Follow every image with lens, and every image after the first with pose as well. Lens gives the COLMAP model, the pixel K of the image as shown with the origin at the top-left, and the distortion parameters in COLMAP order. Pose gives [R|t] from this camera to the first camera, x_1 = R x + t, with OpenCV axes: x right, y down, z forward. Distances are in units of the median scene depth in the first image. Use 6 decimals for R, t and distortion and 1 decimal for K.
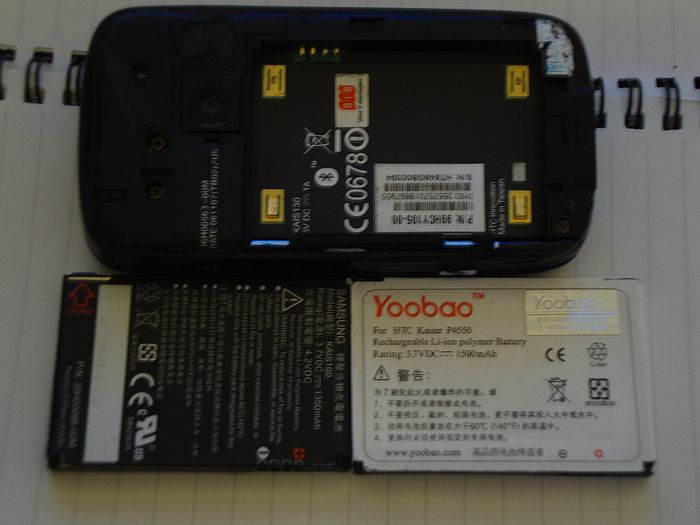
lens RADIAL K [[1456.1, 0, 351.4], [0, 1456.1, 262.8], [0, 0, 1]] dist [0.856503, 0.000000]
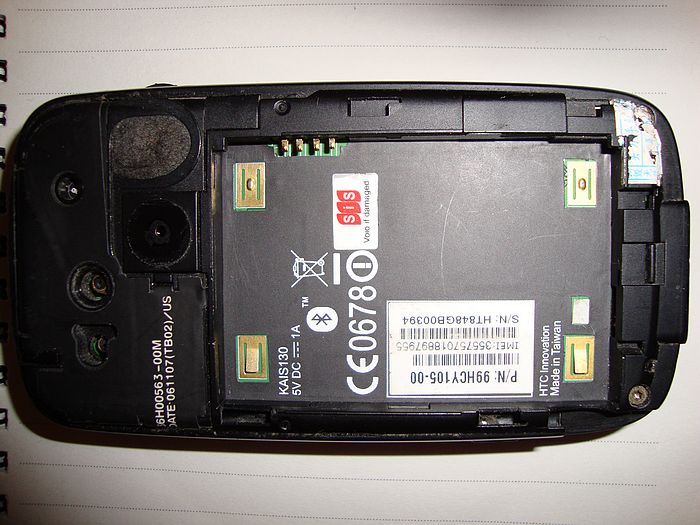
lens RADIAL K [[618.5, 0, 350.0], [0, 618.5, 263.3], [0, 0, 1]] dist [-0.059288, 0.036561]
pose [[0.998981, -0.006463, -0.044667, 0.011424], [0.019487, 0.954452, 0.297726, -0.179442], [0.040708, -0.298293, 0.953606, 0.709801]]
